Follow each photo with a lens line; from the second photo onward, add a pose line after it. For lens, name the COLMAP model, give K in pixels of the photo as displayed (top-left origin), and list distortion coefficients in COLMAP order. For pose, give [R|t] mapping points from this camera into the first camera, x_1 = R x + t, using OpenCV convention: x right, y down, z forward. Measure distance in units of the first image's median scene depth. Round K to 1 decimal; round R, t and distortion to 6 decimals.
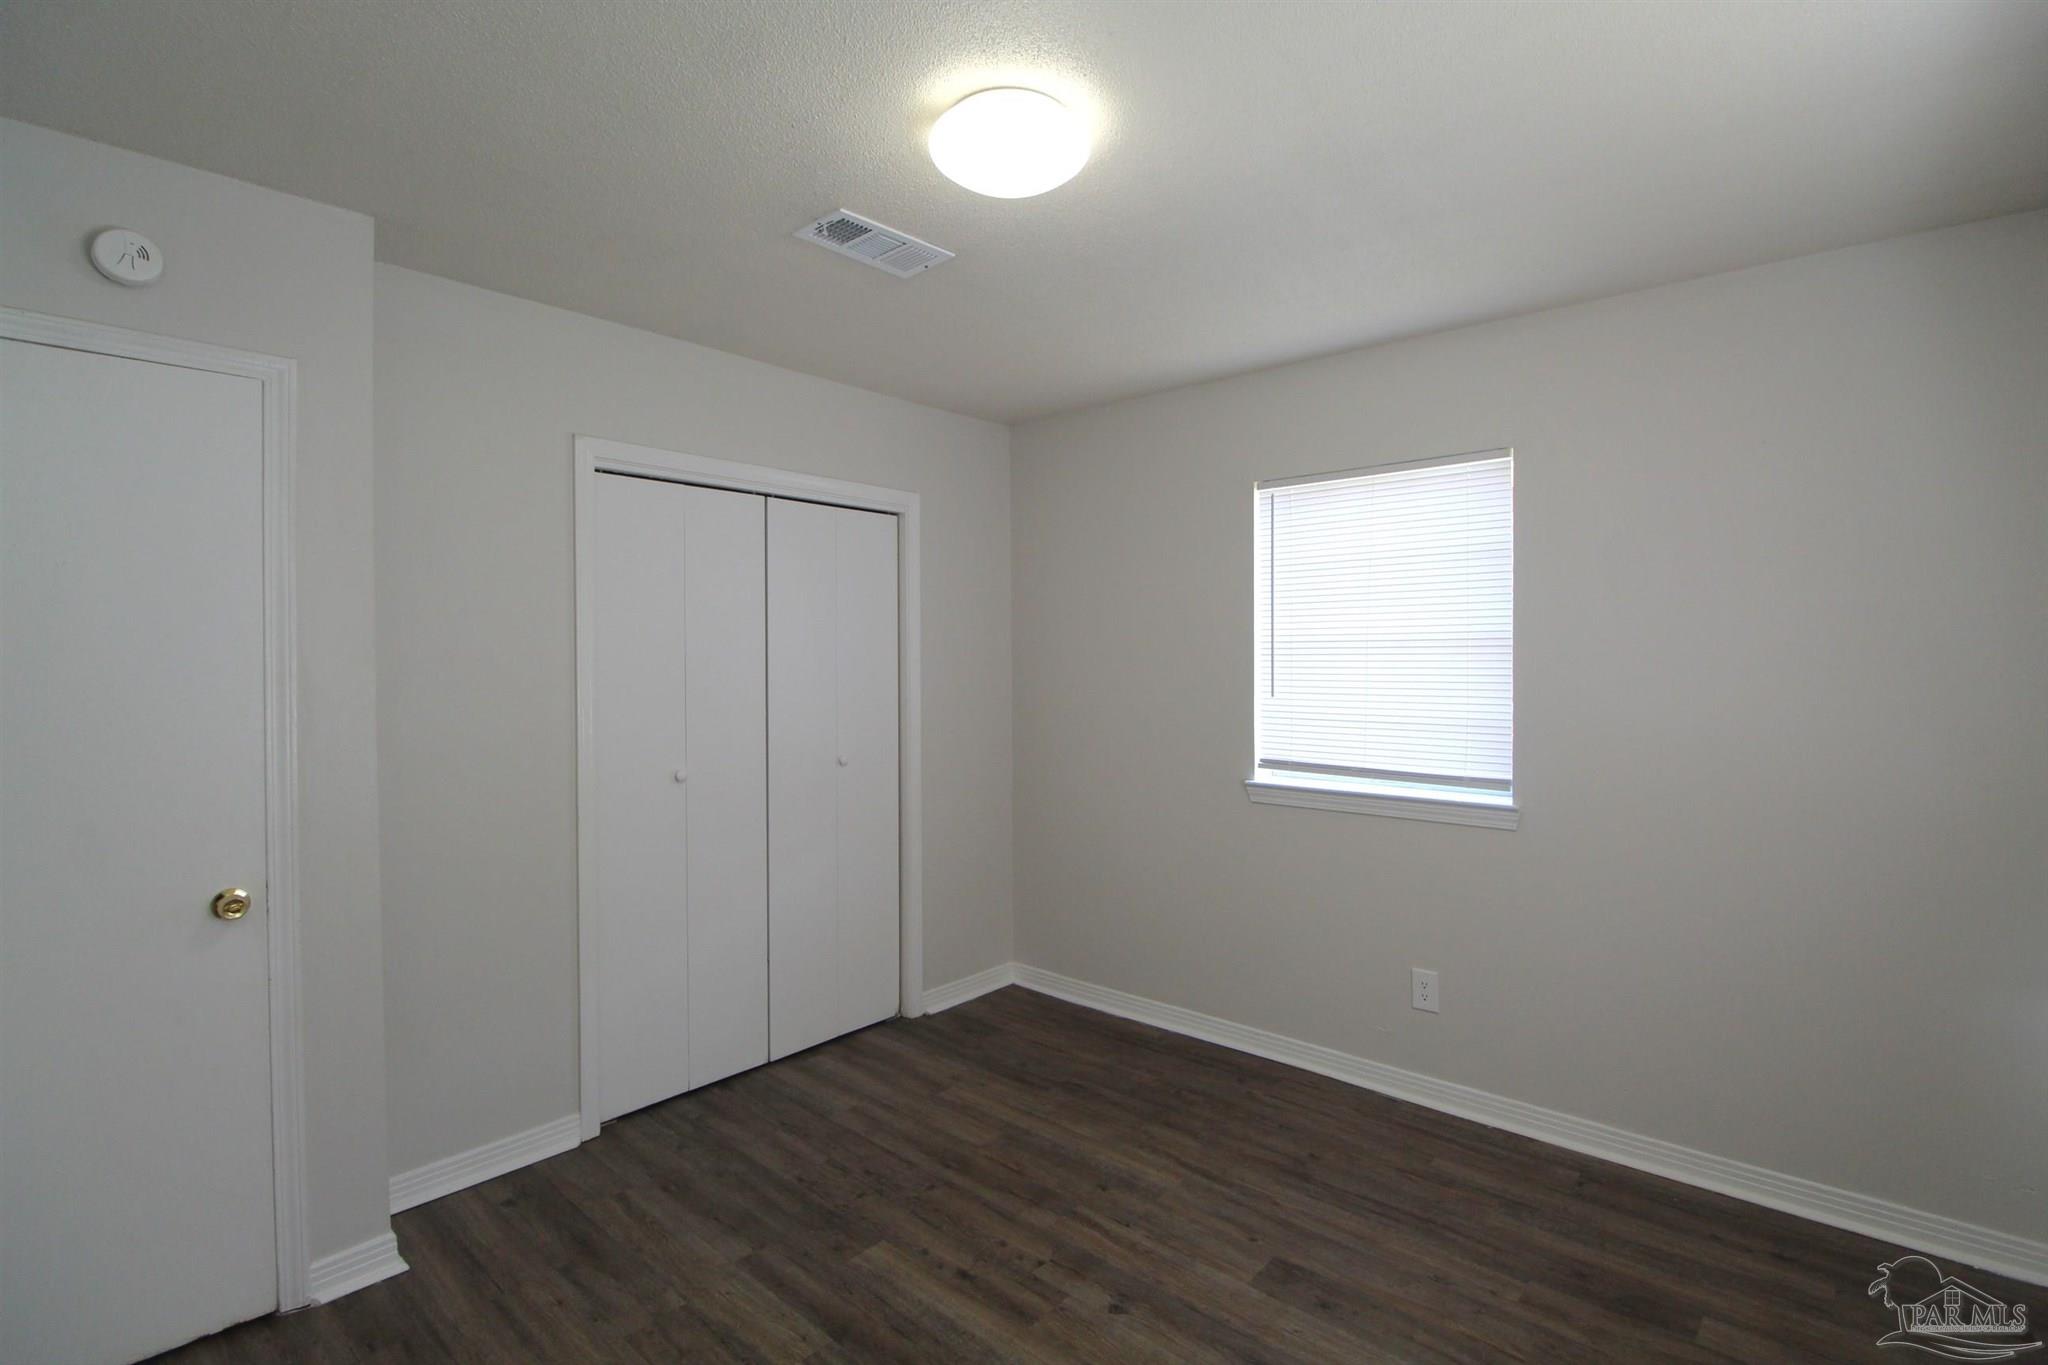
lens RADIAL K [[943.1, 0, 1050.1], [0, 943.1, 668.4], [0, 0, 1]] dist [-0.002010, -0.015278]
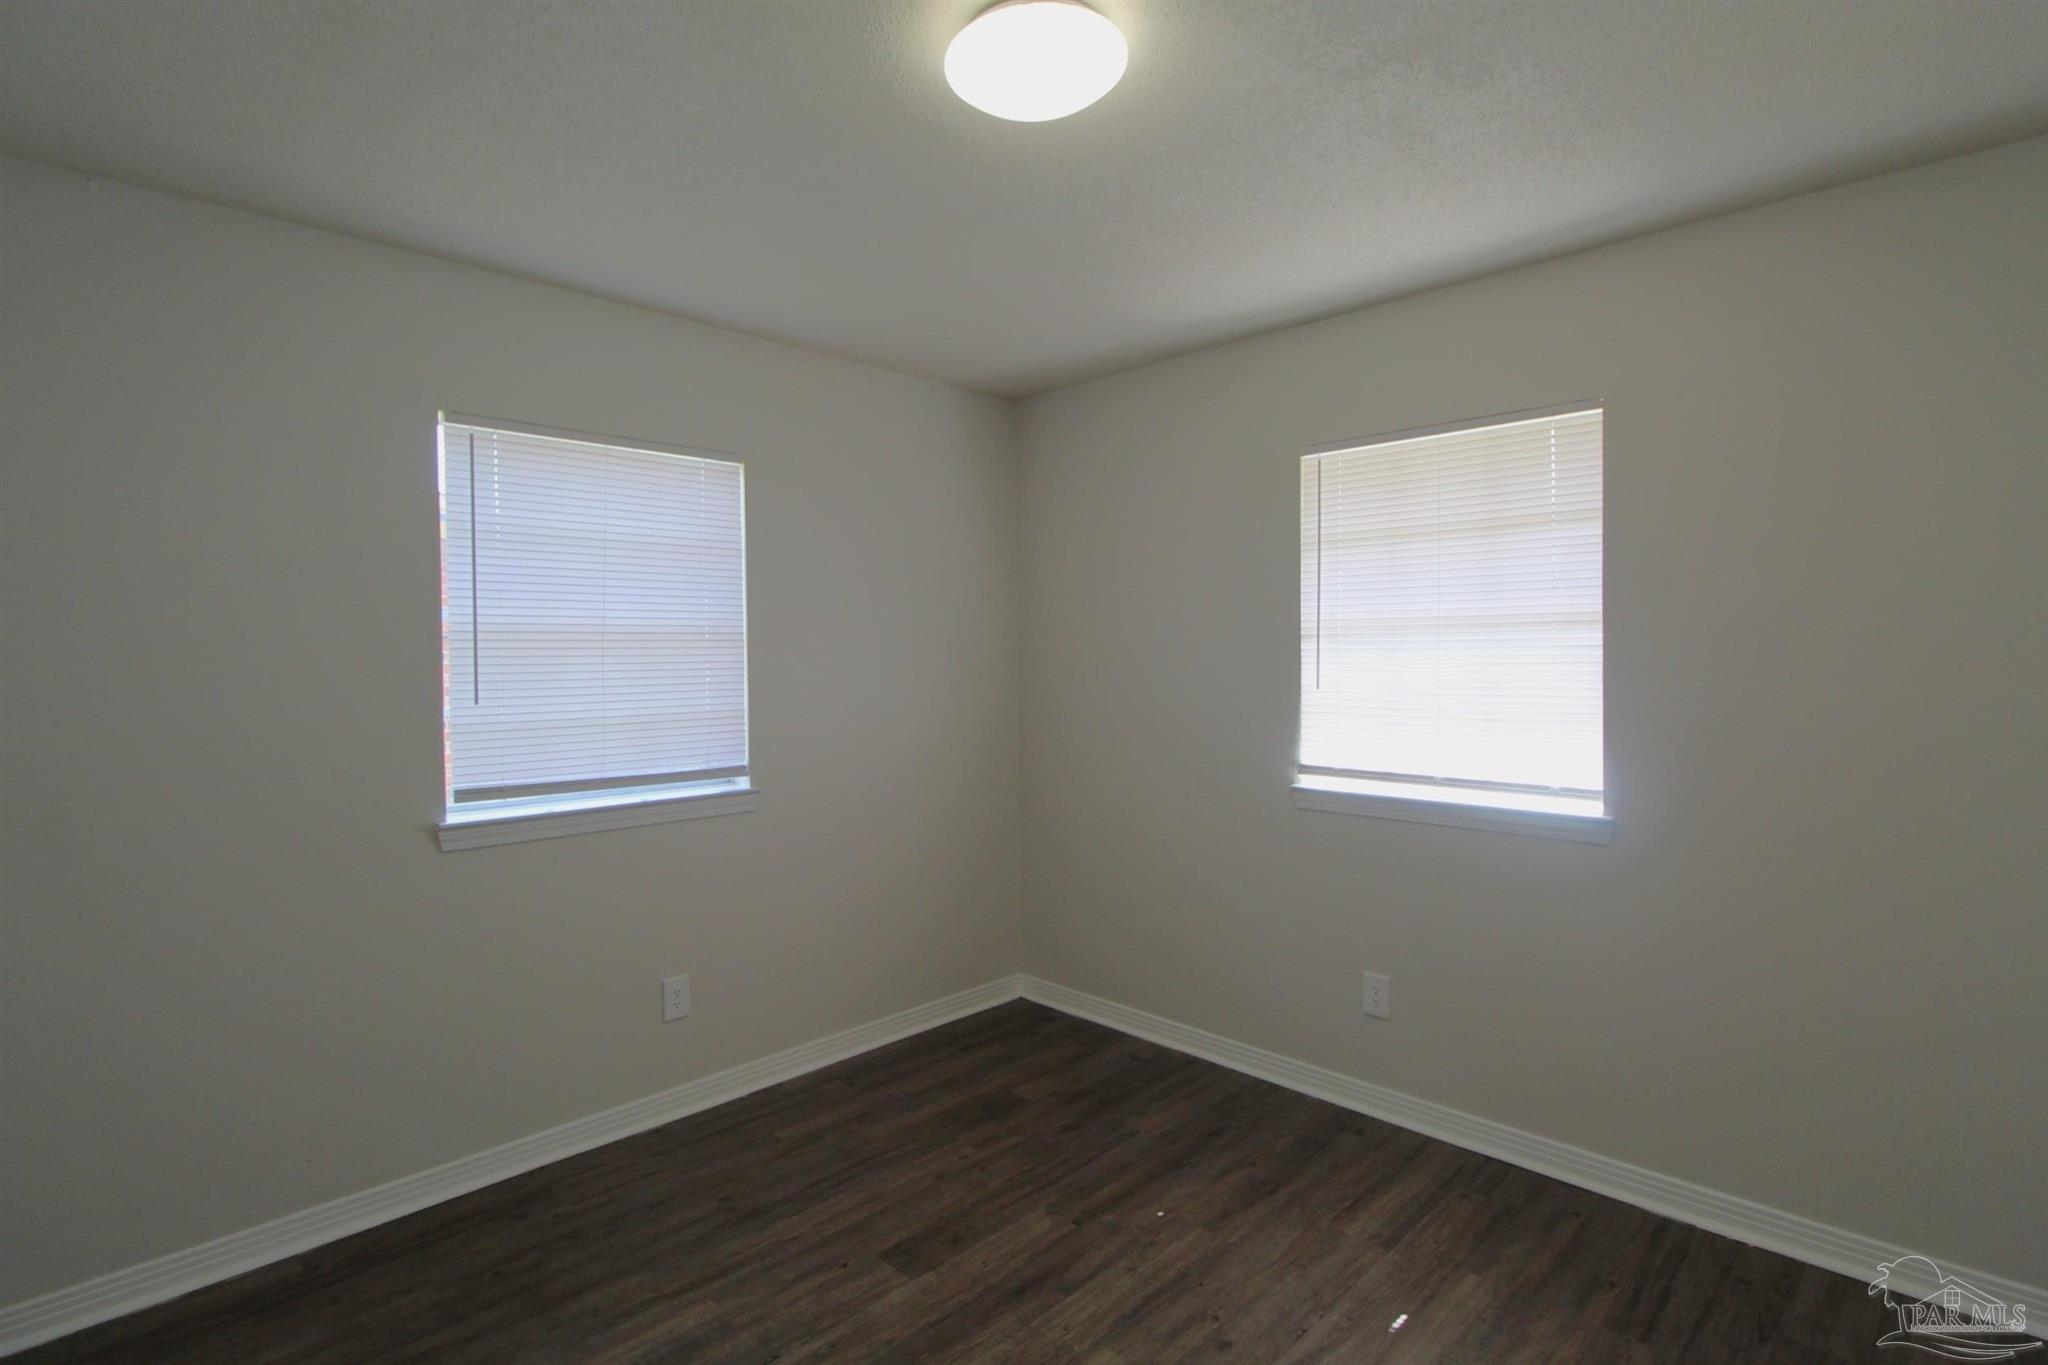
lens RADIAL K [[983.2, 0, 1015.5], [0, 983.2, 677.0], [0, 0, 1]] dist [0.011882, -0.021719]
pose [[0.071417, -0.015191, 0.997331, -0.670705], [0.024738, 0.999603, 0.013454, 0.011774], [-0.997140, 0.023711, 0.071765, 0.674681]]
